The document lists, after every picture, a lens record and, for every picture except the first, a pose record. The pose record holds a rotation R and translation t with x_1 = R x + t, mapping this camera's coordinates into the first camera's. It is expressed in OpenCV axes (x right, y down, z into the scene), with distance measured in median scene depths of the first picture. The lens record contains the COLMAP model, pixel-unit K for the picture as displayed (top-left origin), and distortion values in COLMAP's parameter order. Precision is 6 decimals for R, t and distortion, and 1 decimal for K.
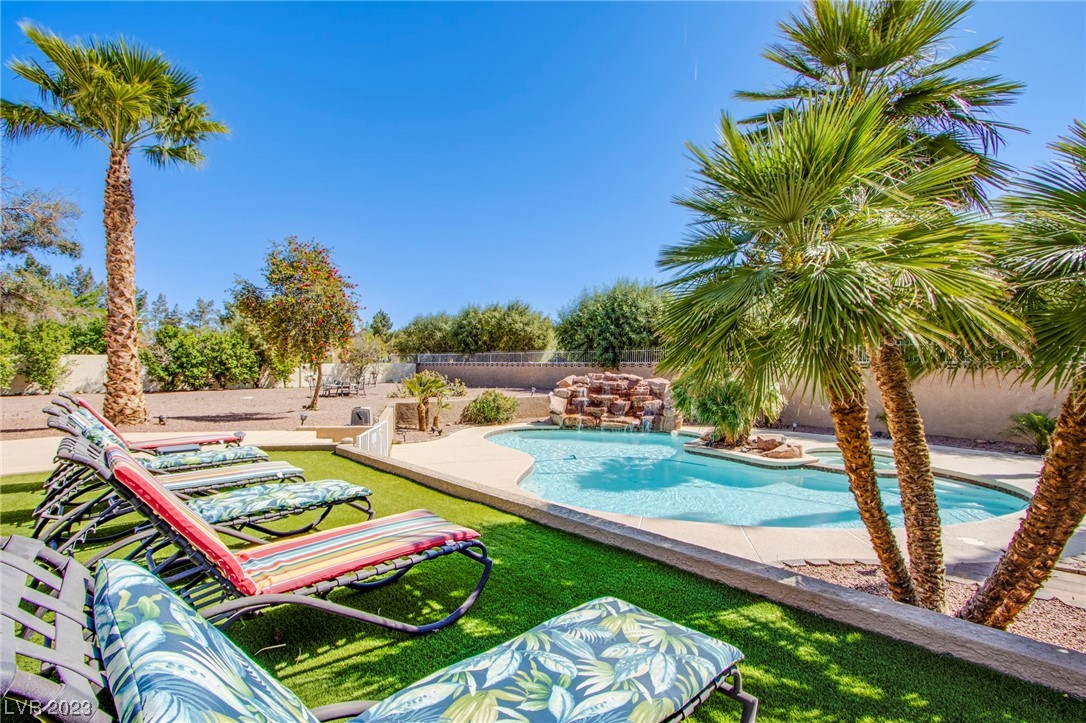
lens RADIAL K [[502.3, 0, 540.3], [0, 502.3, 360.7], [0, 0, 1]] dist [-0.013596, 0.001534]
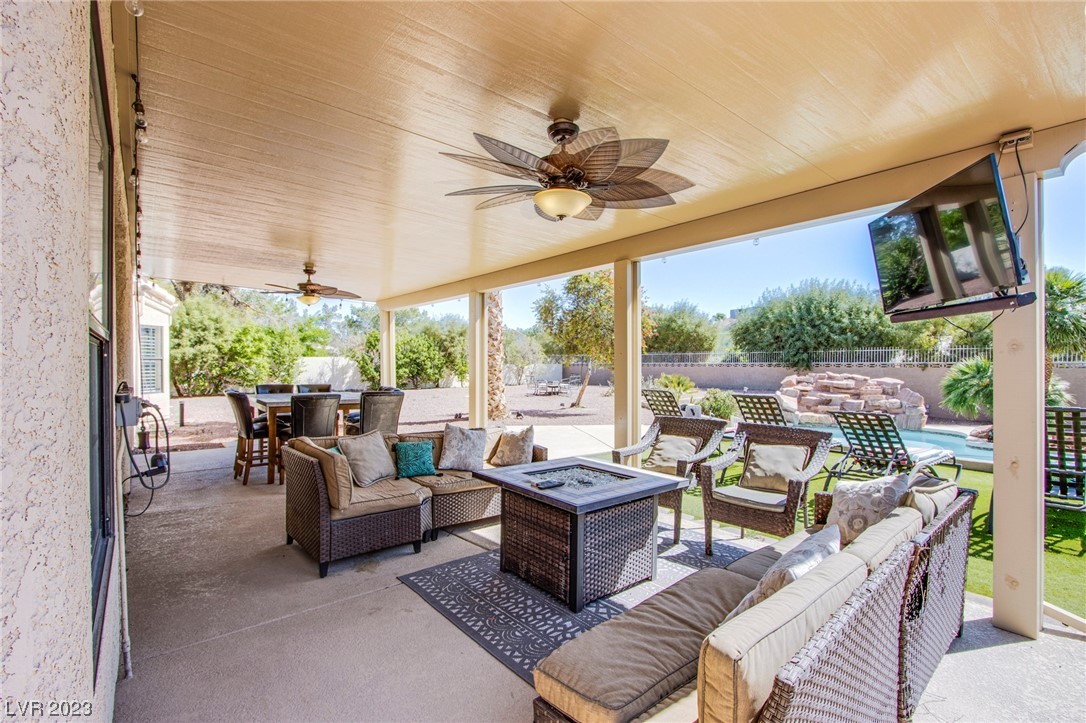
lens RADIAL K [[502.3, 0, 544.1], [0, 502.3, 364.0], [0, 0, 1]] dist [-0.013596, 0.001534]
pose [[0.995974, -0.003046, -0.089588, -0.304944], [0.003584, 0.999976, 0.005848, -0.001699], [0.089568, -0.006145, 0.995962, -0.068073]]
